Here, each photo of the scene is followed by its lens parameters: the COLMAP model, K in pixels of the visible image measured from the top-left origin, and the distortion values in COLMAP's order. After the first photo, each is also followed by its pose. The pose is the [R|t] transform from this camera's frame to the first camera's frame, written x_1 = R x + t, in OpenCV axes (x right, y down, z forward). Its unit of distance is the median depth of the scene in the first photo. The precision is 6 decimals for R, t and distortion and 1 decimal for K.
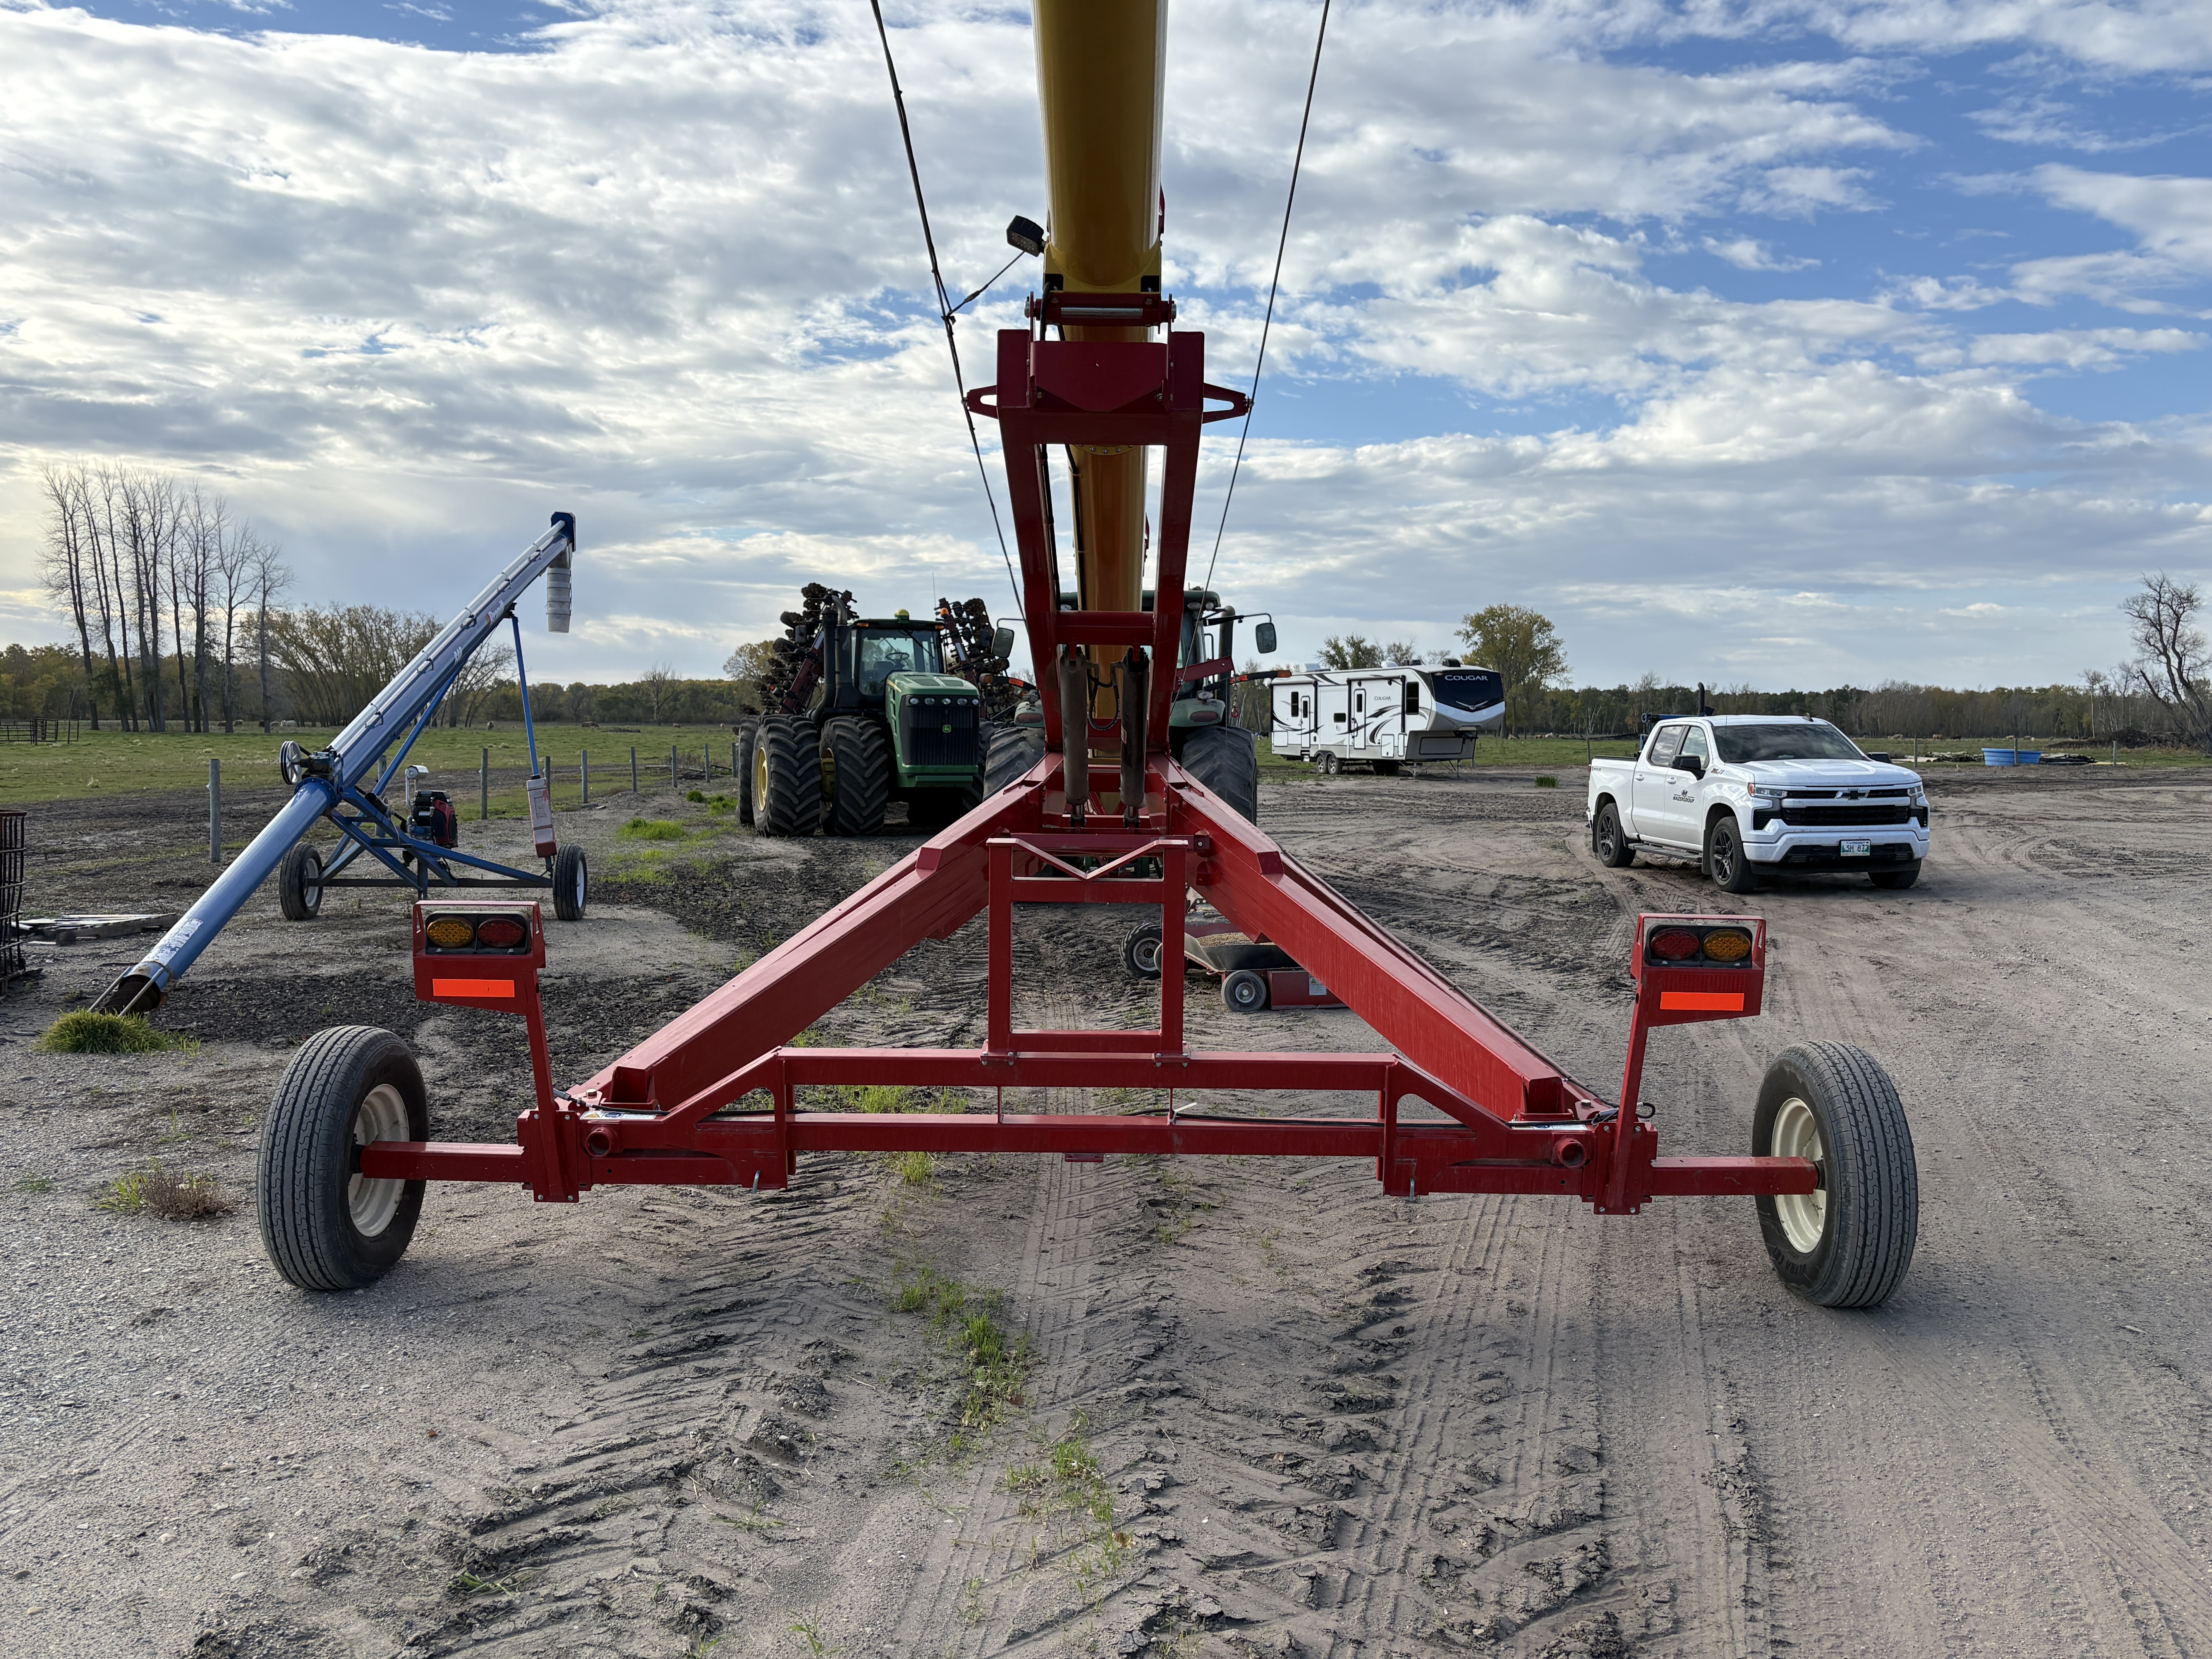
lens RADIAL K [[1696.8, 0, 1106.4], [0, 1696.8, 862.3], [0, 0, 1]] dist [0.016229, 0.009048]
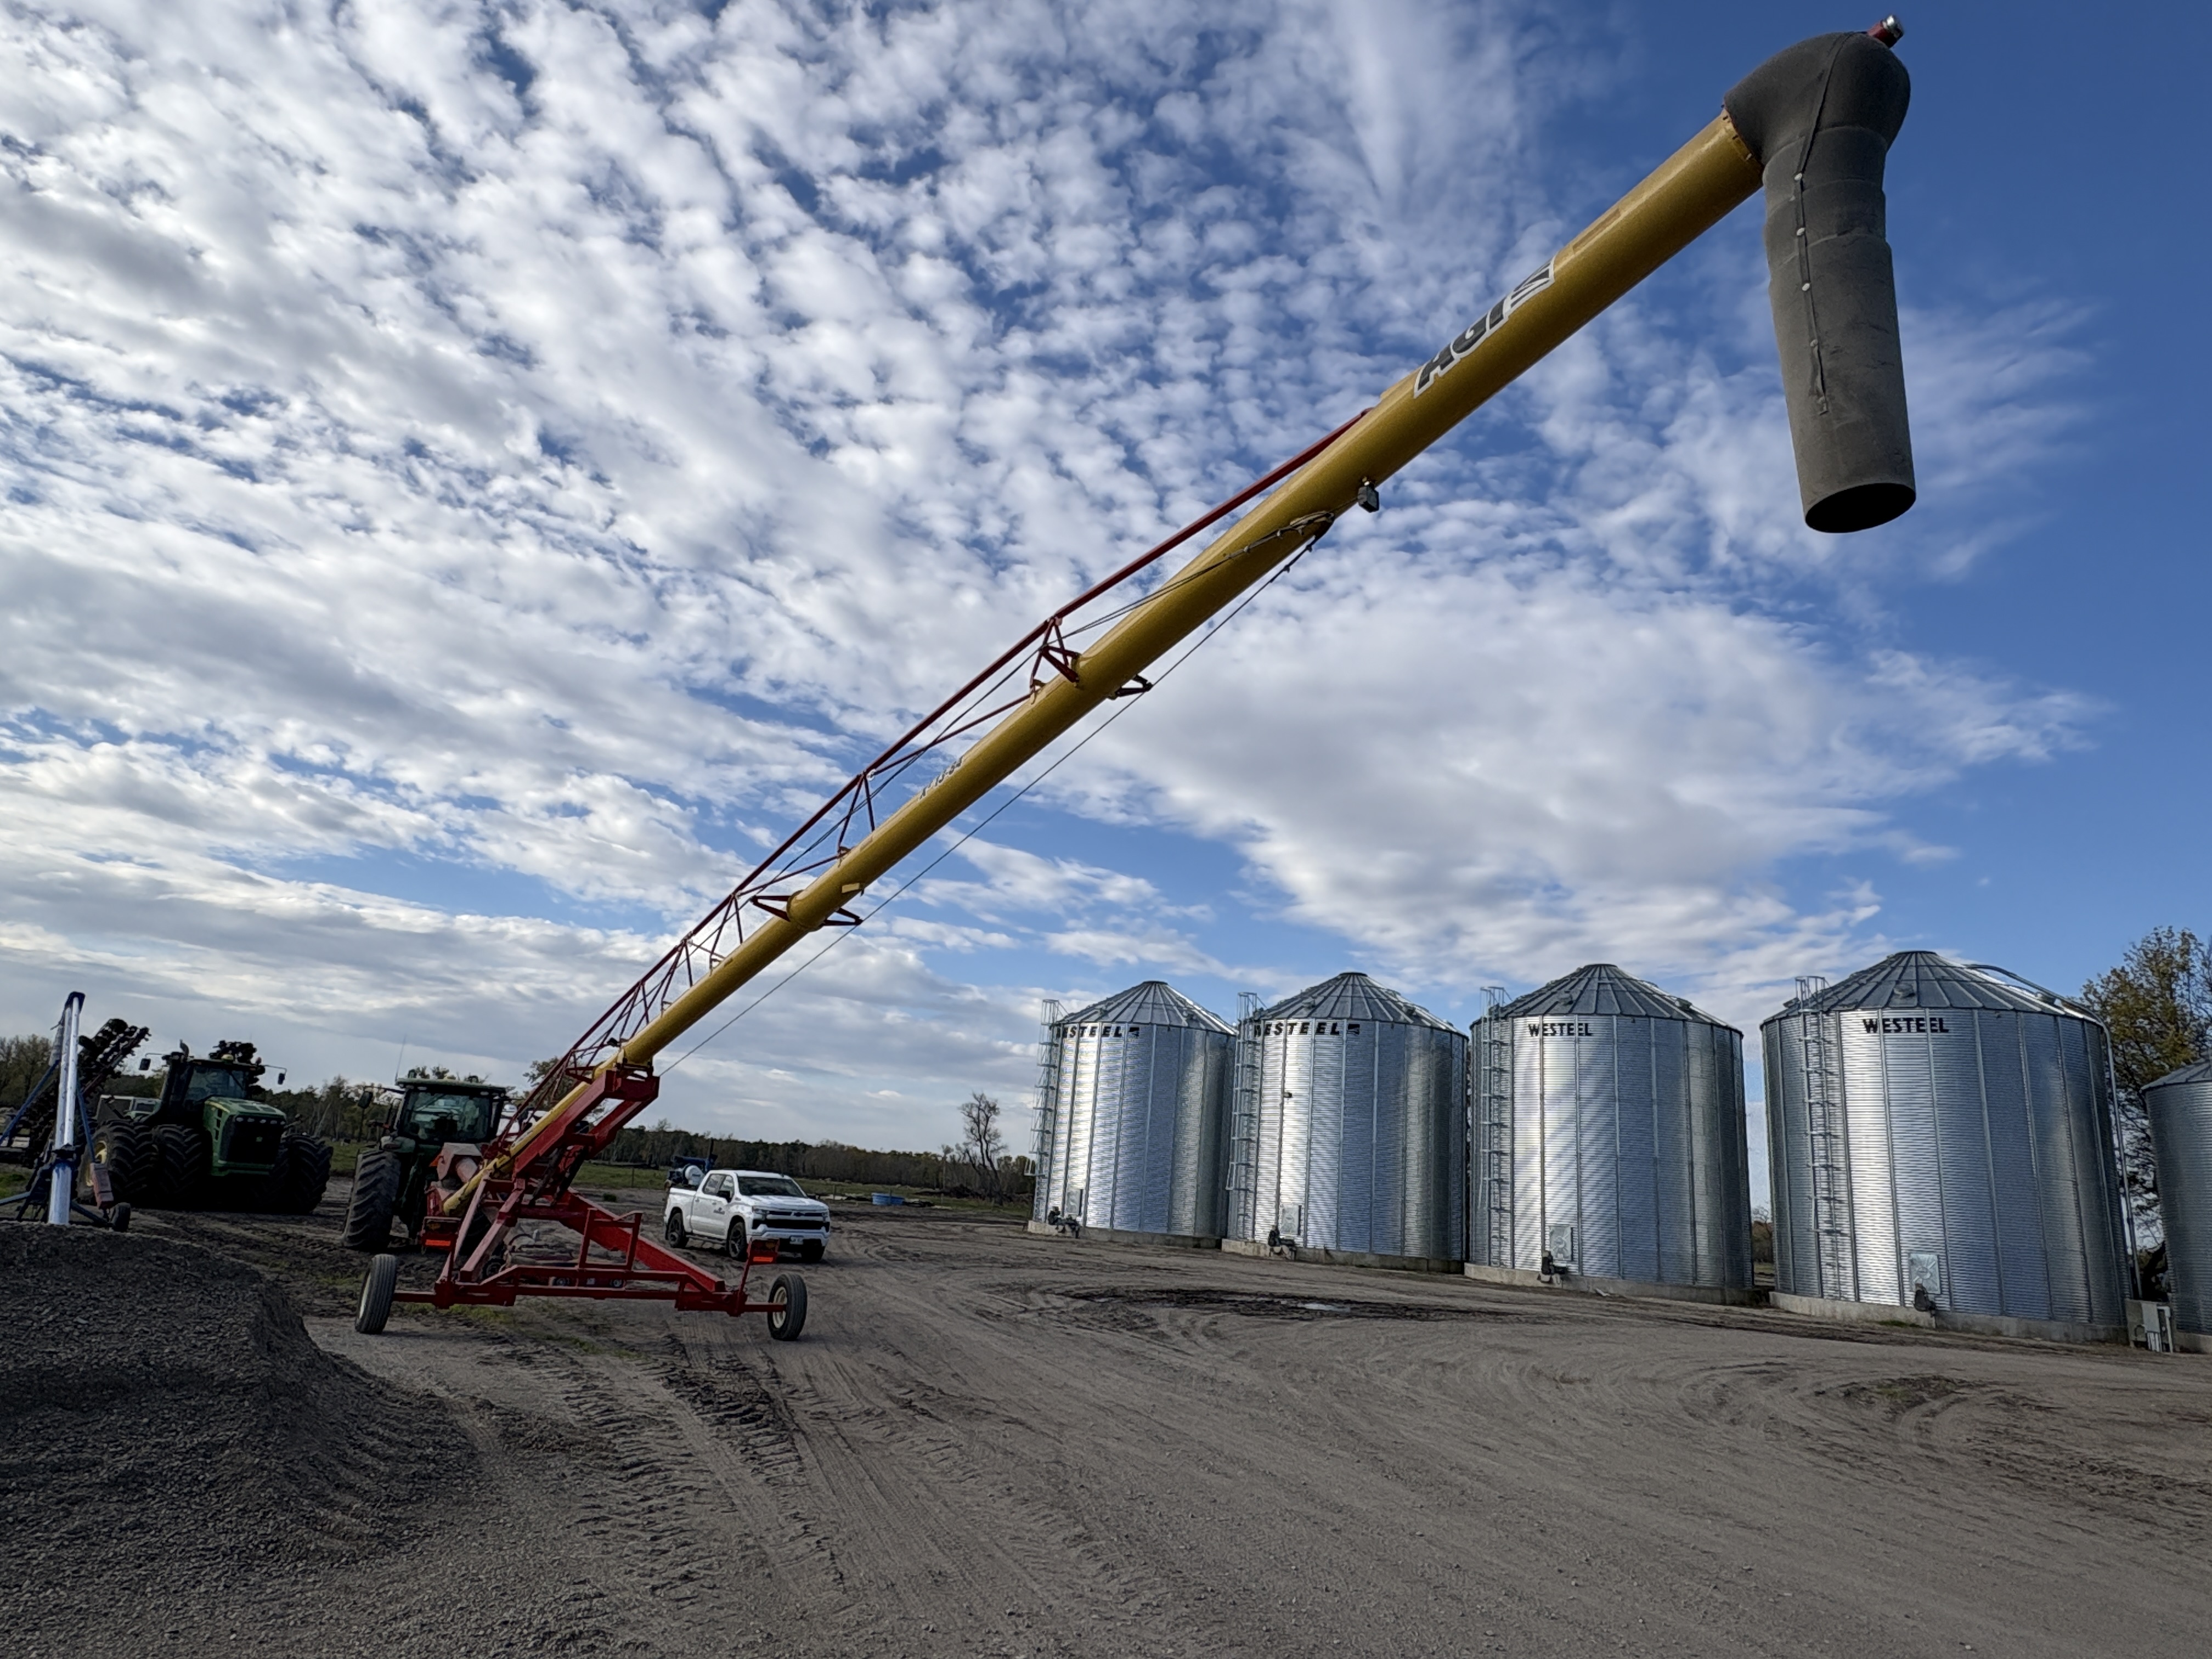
lens RADIAL K [[1371.0, 0, 1096.6], [0, 1371.0, 843.1], [0, 0, 1]] dist [0.001773, 0.003165]
pose [[0.810758, 0.204307, 0.548570, -0.041050], [-0.031142, 0.950843, -0.308102, 0.004977], [-0.584552, 0.232713, 0.777267, -0.091847]]
